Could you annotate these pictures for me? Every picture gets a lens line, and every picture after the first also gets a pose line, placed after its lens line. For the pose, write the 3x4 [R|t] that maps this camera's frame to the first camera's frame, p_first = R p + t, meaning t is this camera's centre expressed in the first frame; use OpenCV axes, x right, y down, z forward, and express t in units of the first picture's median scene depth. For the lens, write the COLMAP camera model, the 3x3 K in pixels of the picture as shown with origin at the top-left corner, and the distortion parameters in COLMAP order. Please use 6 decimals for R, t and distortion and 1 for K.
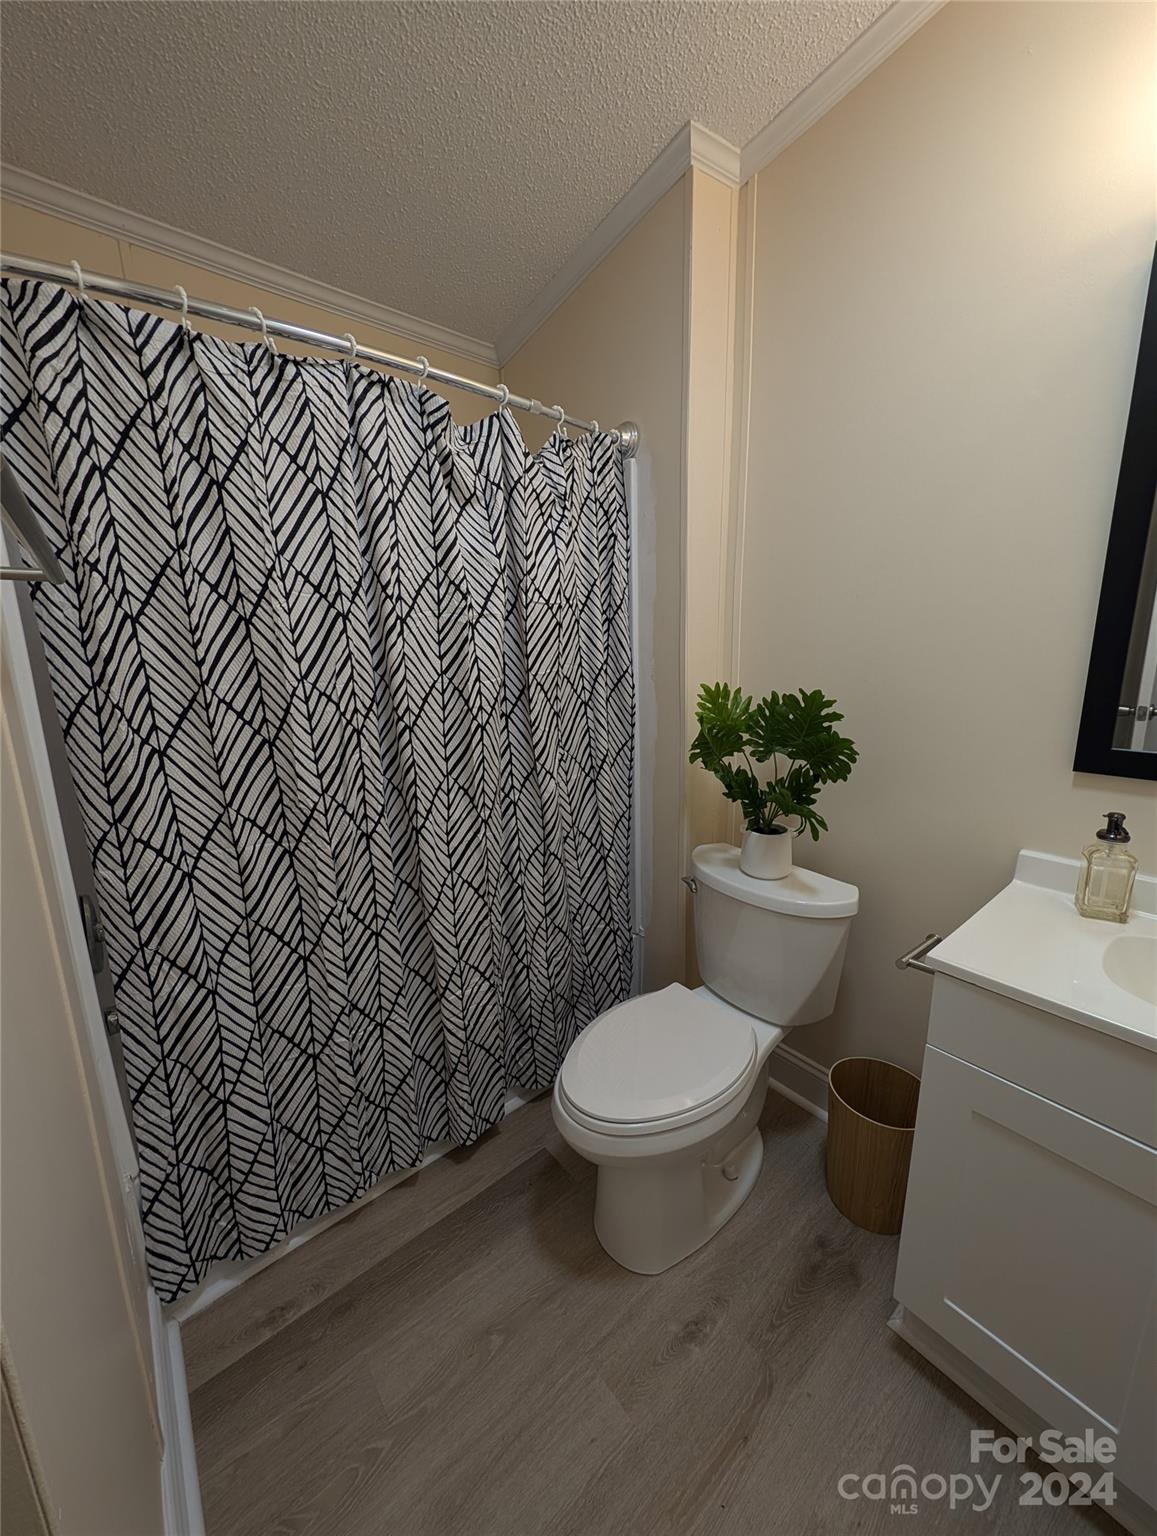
lens RADIAL K [[576.3, 0, 578.5], [0, 576.3, 768.0], [0, 0, 1]] dist [0.001273, -0.000438]
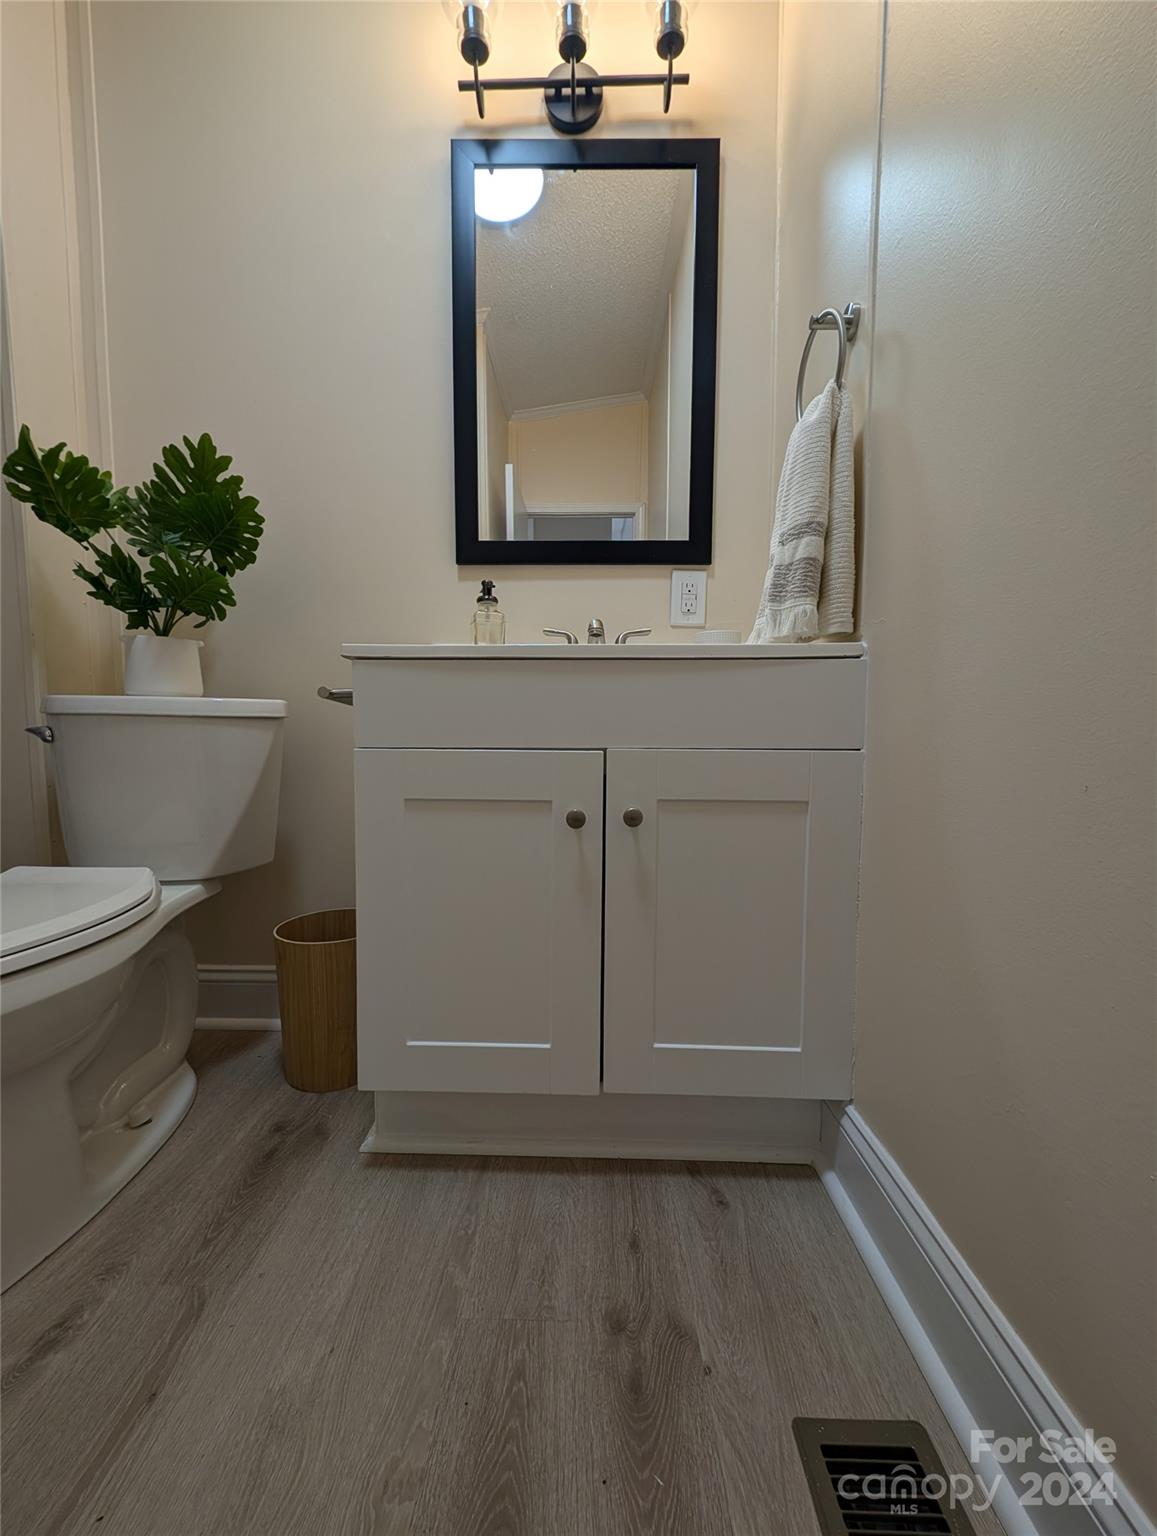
lens RADIAL K [[580.2, 0, 583.3], [0, 580.2, 769.0], [0, 0, 1]] dist [-0.000219, -0.000114]
pose [[0.645889, -0.029153, 0.762874, 0.093566], [0.140331, 0.986777, -0.081103, 0.432903], [-0.750423, 0.159438, 0.641440, 0.098367]]
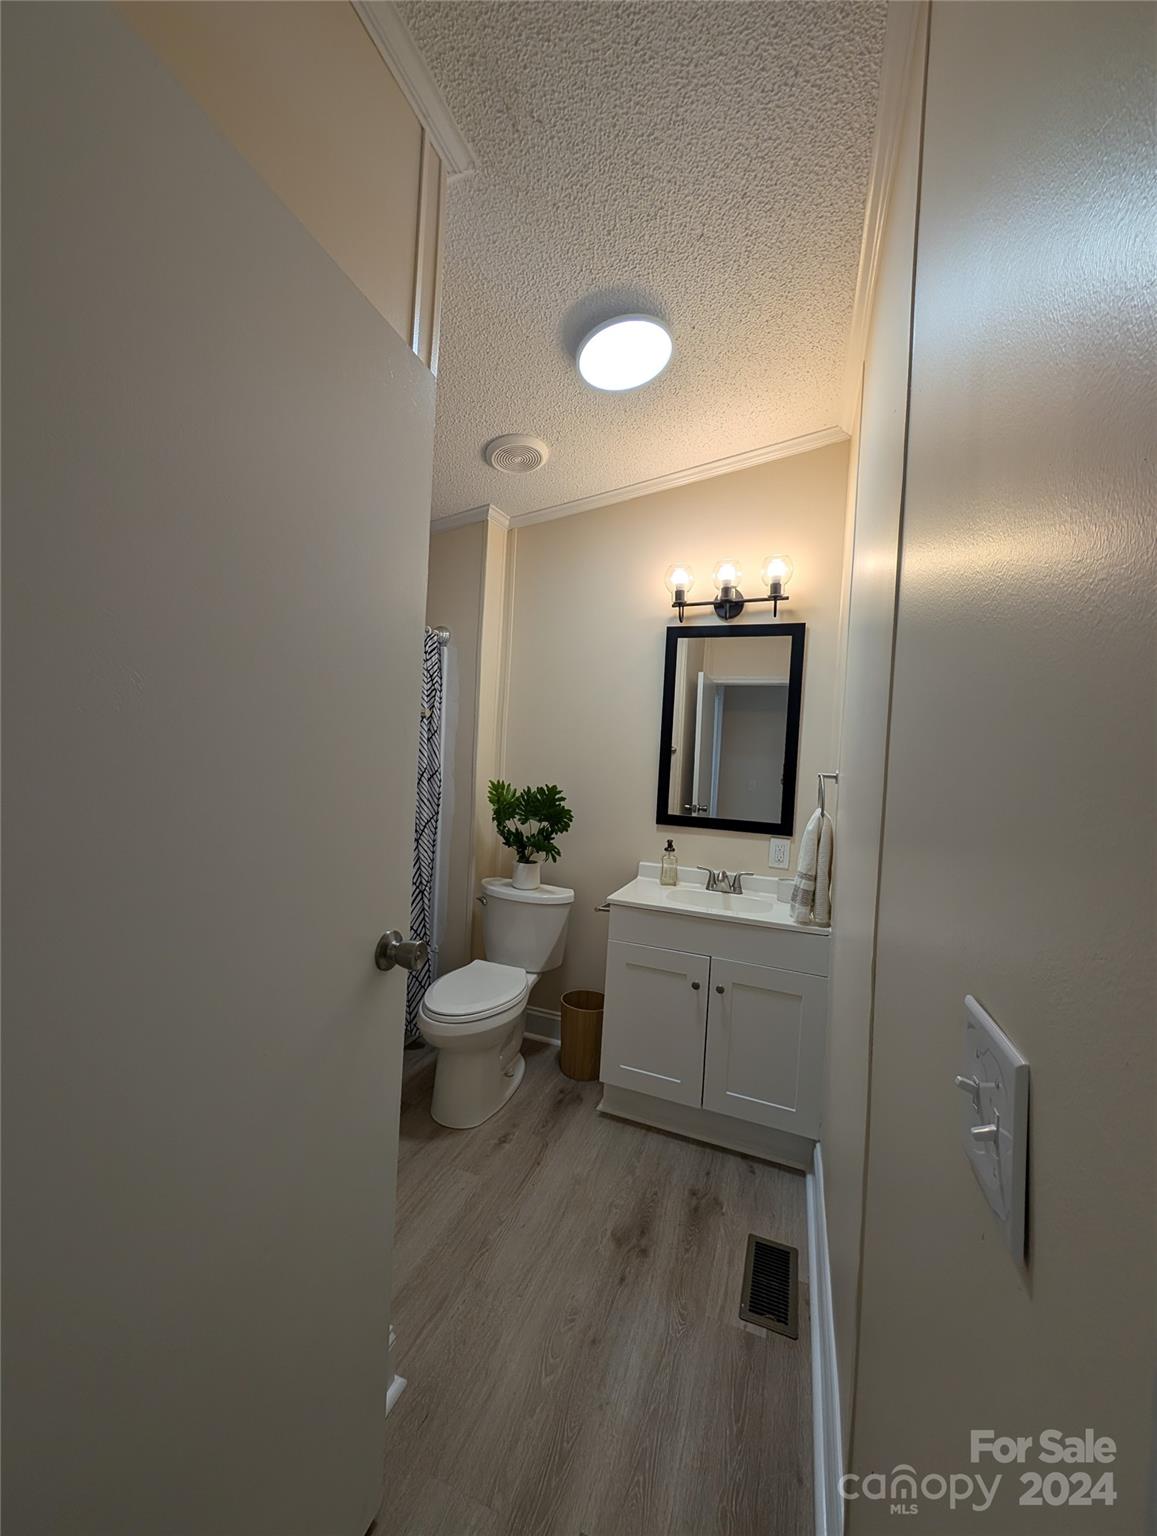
lens RADIAL K [[576.3, 0, 578.5], [0, 576.3, 768.0], [0, 0, 1]] dist [0.001273, -0.000438]
pose [[0.865545, 0.059061, 0.497337, -0.452702], [0.032938, 0.984160, -0.174196, 0.139066], [-0.499747, 0.167156, 0.849889, -0.667027]]
